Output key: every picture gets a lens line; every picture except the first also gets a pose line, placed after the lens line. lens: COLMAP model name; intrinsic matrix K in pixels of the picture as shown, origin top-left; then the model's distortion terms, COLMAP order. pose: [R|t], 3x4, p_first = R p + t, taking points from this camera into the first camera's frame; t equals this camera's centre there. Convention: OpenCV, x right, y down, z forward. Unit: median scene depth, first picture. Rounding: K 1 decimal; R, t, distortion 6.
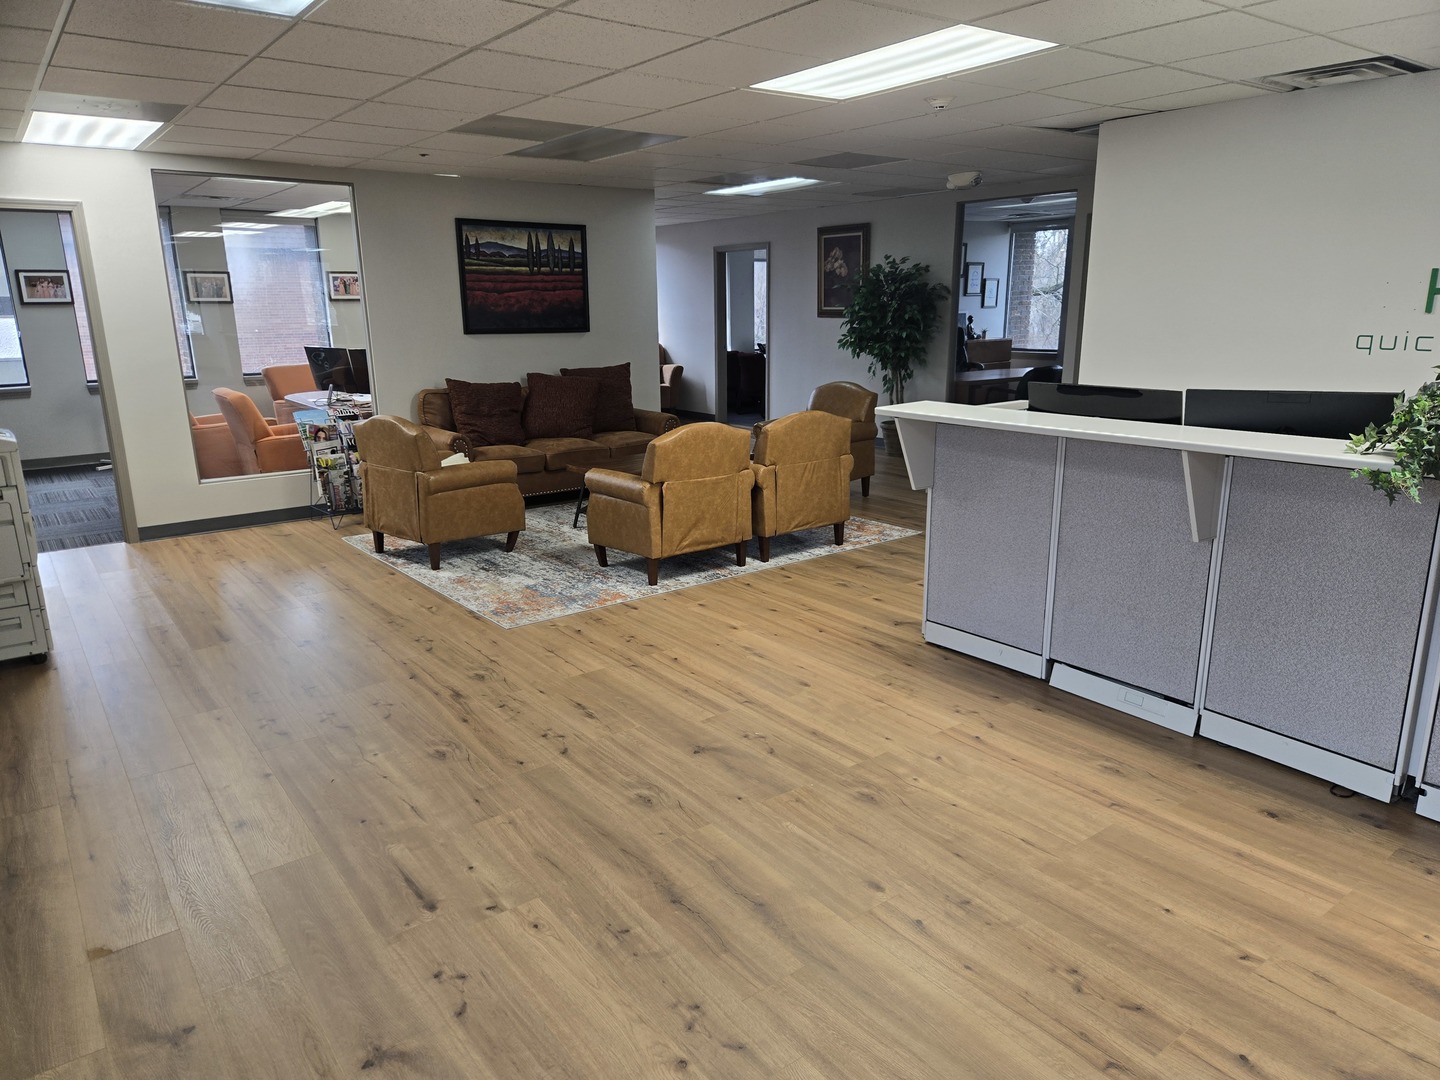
lens RADIAL K [[970.4, 0, 727.2], [0, 970.4, 539.4], [0, 0, 1]] dist [0.082993, -0.068948]
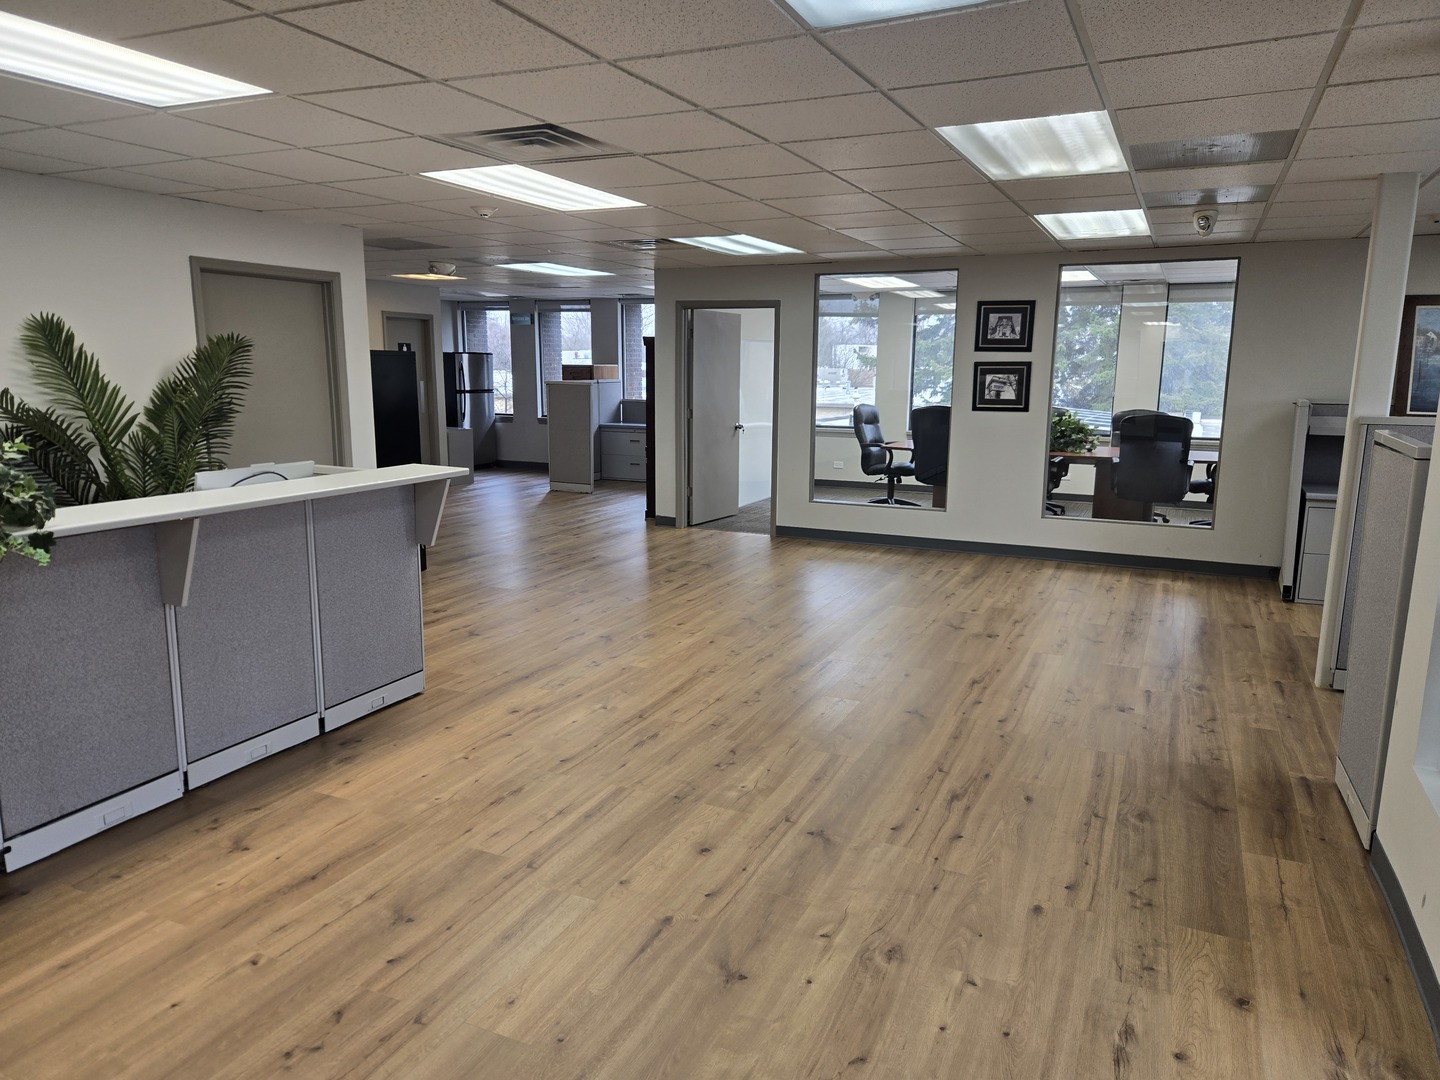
lens RADIAL K [[970.4, 0, 727.2], [0, 970.4, 539.4], [0, 0, 1]] dist [0.082993, -0.068948]
pose [[-0.469597, -0.149065, 0.870206, -0.199739], [0.212161, 0.937709, 0.275119, -0.069030], [-0.857010, 0.313818, -0.408720, 0.274728]]
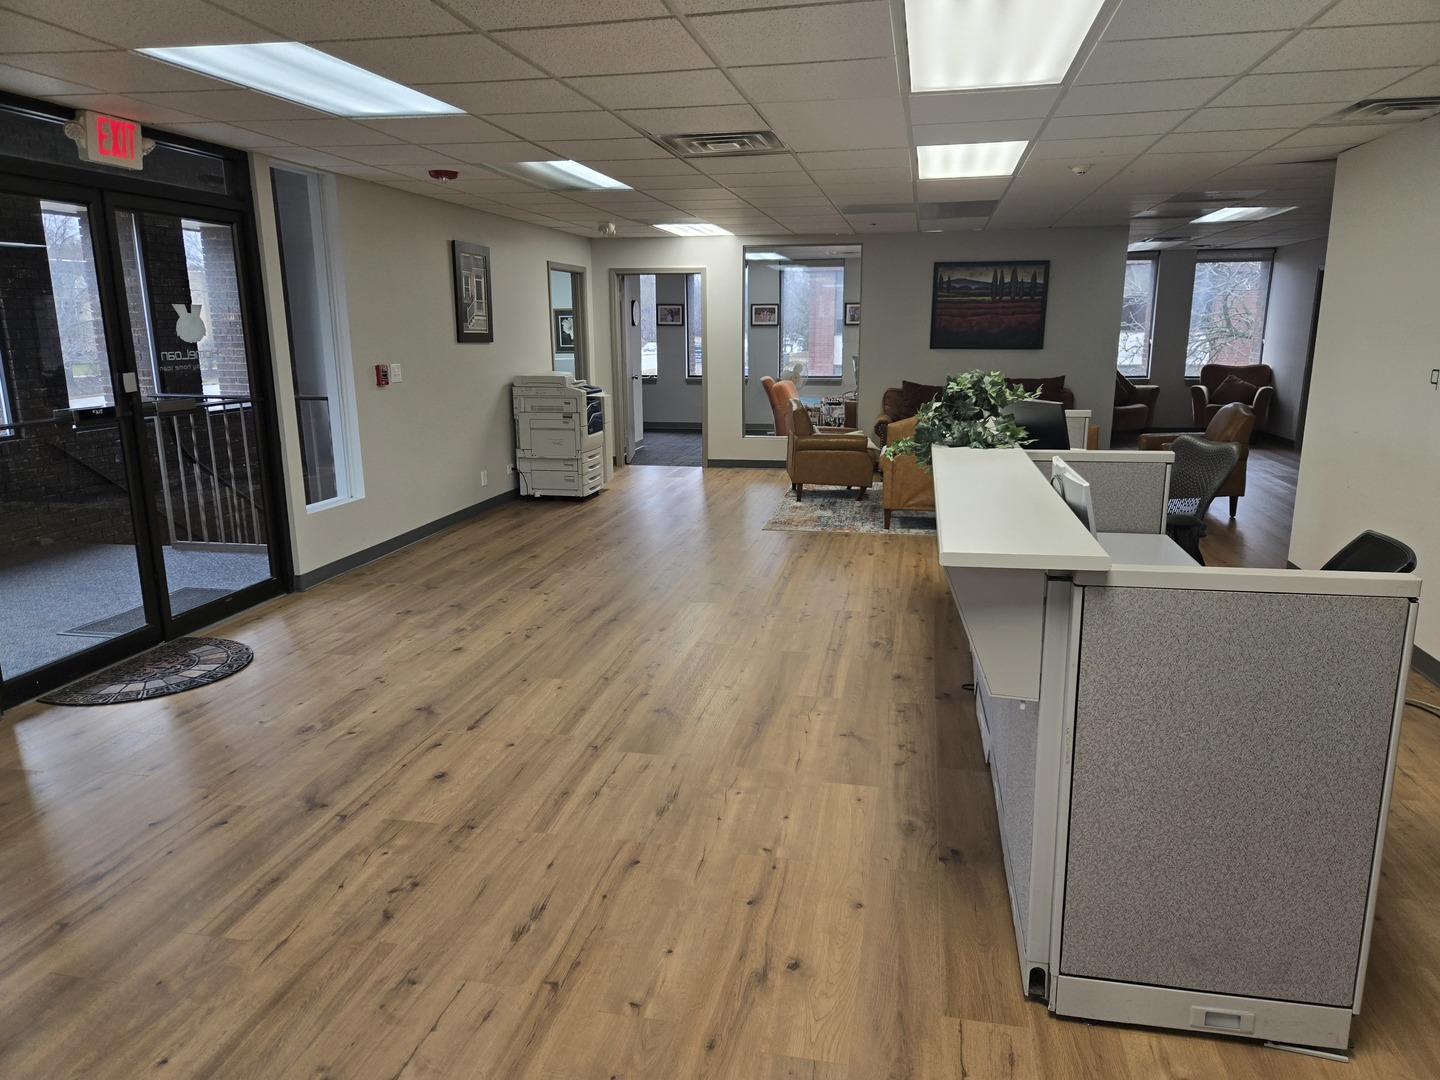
lens RADIAL K [[970.4, 0, 727.2], [0, 970.4, 539.4], [0, 0, 1]] dist [0.082993, -0.068948]
pose [[0.663920, 0.171484, -0.727876, 0.574695], [-0.185272, 0.980726, 0.062061, 0.013346], [0.724489, 0.093652, 0.682895, -0.081702]]
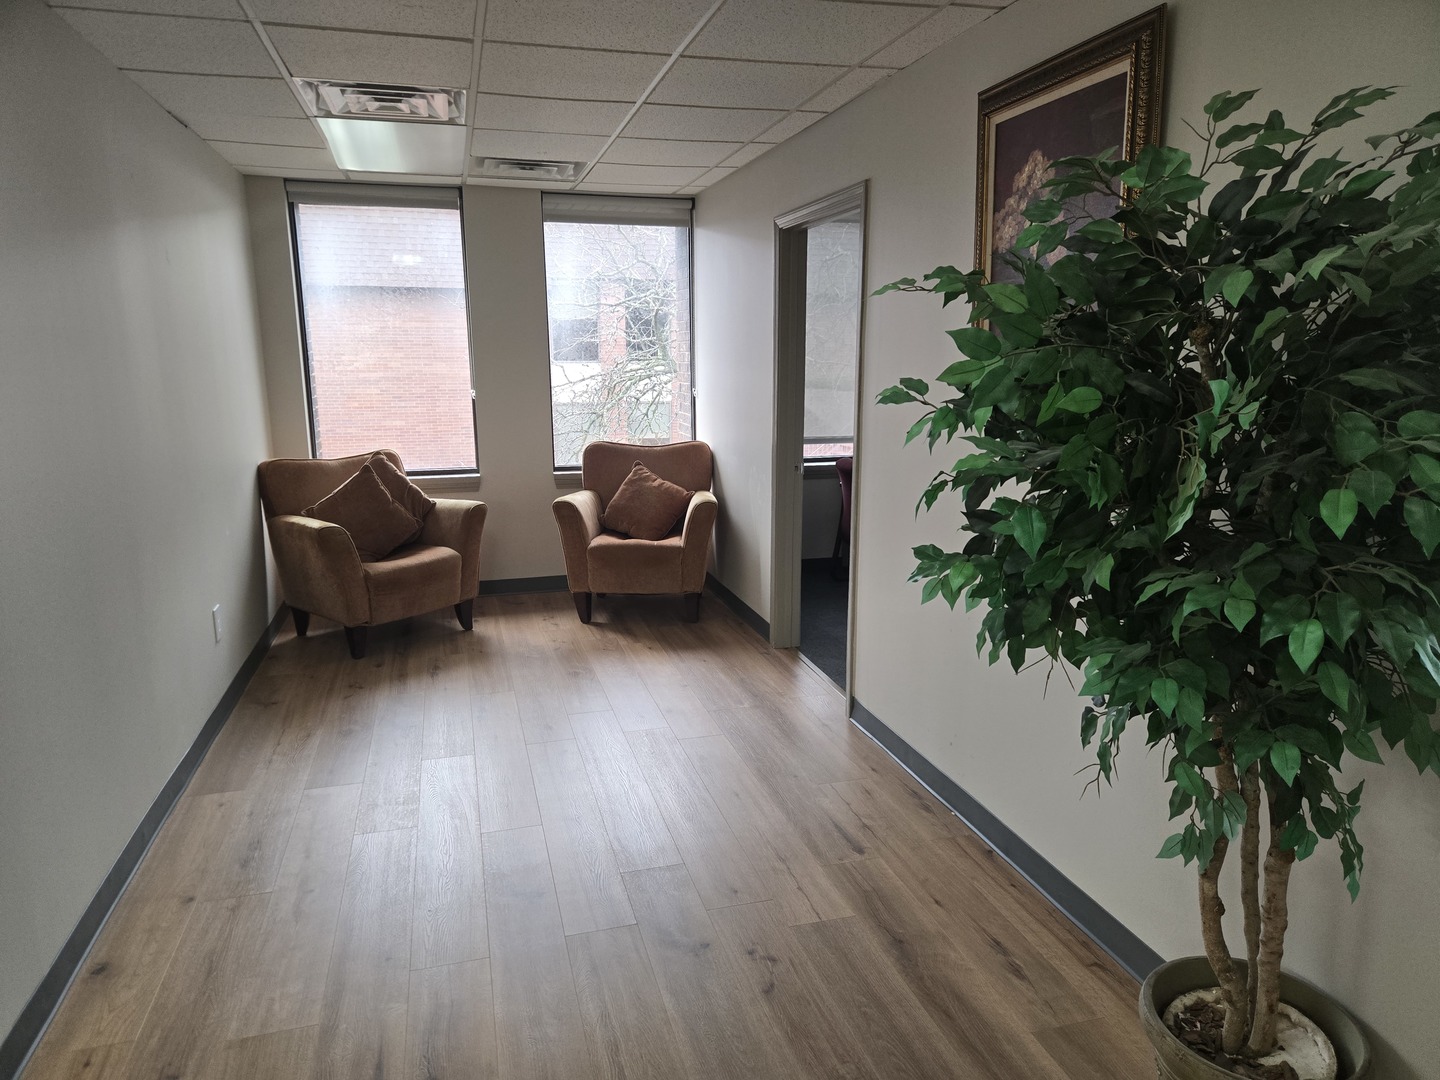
lens RADIAL K [[970.4, 0, 727.2], [0, 970.4, 539.4], [0, 0, 1]] dist [0.082993, -0.068948]
pose [[0.934059, 0.076792, -0.348764, 0.187341], [-0.092512, 0.995300, -0.028617, -0.256996], [0.344927, 0.058995, 0.936774, 1.031816]]
